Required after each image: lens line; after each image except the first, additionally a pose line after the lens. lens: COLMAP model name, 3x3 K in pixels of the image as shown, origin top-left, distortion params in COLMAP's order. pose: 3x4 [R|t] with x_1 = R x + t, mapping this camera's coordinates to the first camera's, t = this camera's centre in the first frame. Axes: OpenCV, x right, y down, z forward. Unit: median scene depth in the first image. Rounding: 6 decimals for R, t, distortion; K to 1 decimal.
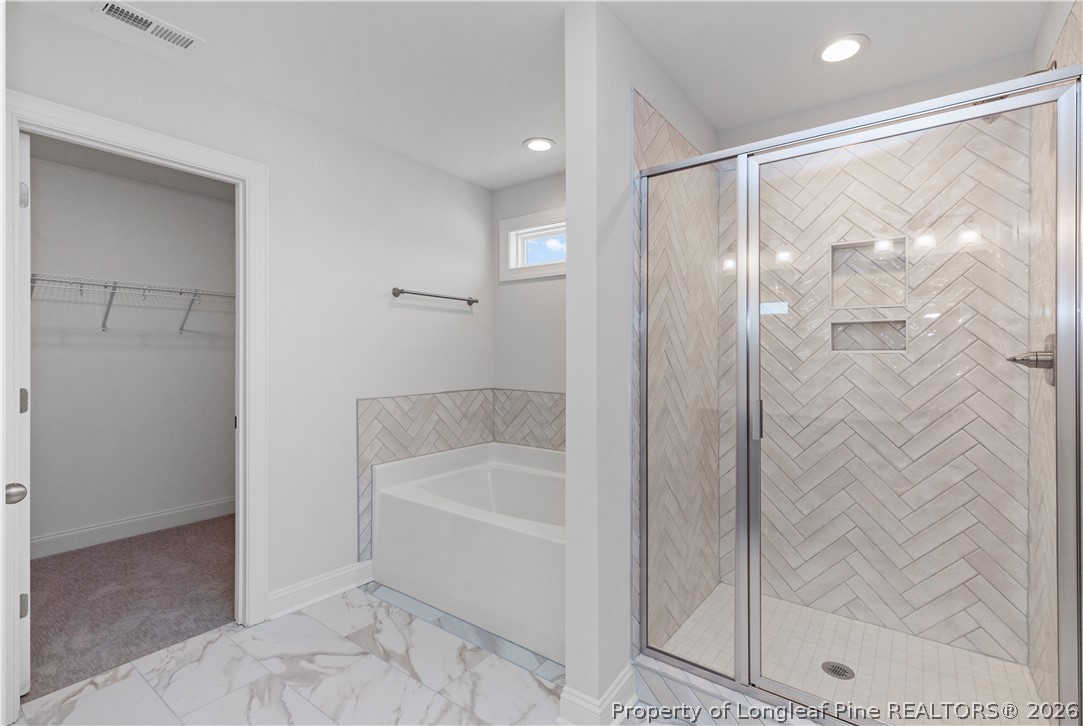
lens RADIAL K [[496.8, 0, 554.8], [0, 496.8, 354.9], [0, 0, 1]] dist [0.001936, 0.000150]
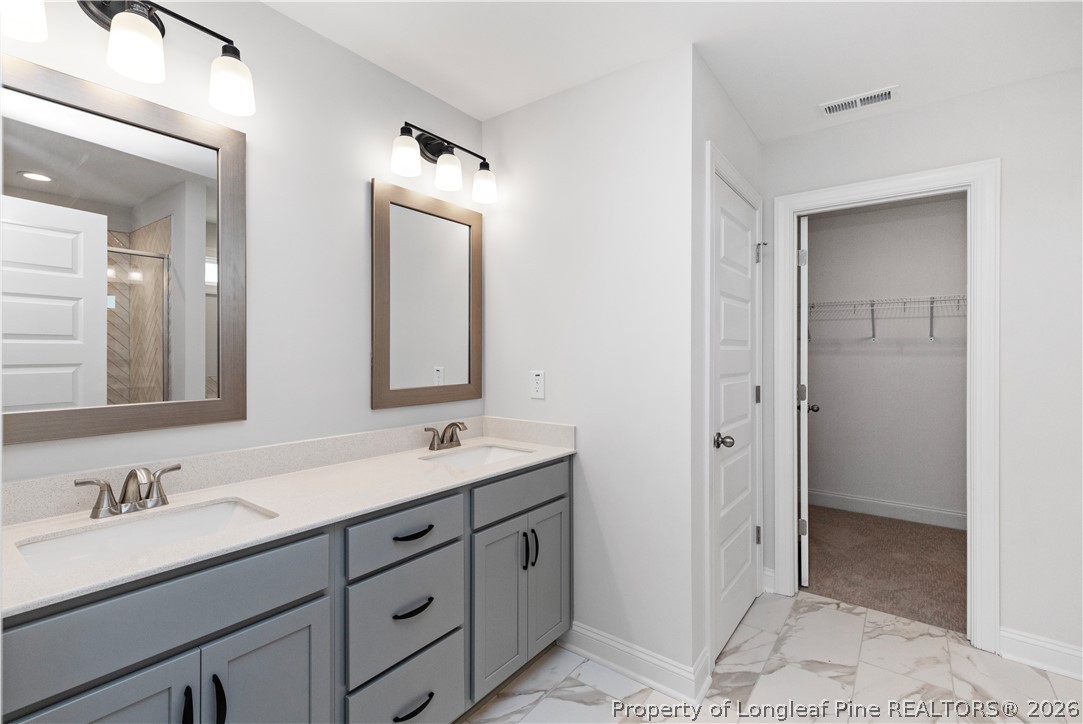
lens RADIAL K [[490.5, 0, 541.4], [0, 490.5, 357.9], [0, 0, 1]] dist [0.002611, -0.000031]
pose [[-0.025215, 0.005827, -0.999665, 0.364772], [-0.001695, 0.999981, 0.005871, -0.017347], [0.999681, 0.001843, -0.025204, 0.191178]]
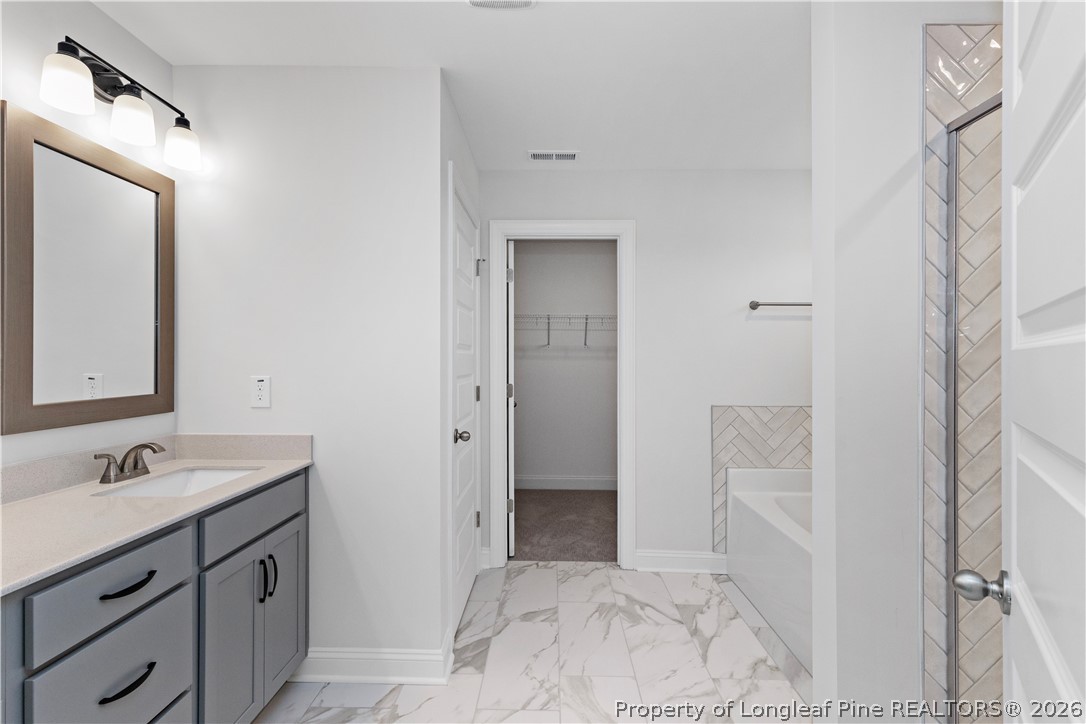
lens RADIAL K [[502.3, 0, 543.0], [0, 502.3, 362.0], [0, 0, 1]] dist [0.000421, -0.000734]
pose [[0.567598, 0.003235, -0.823299, 0.384043], [-0.002327, 0.999995, 0.002325, -0.012325], [0.823302, 0.000596, 0.567603, 0.060853]]
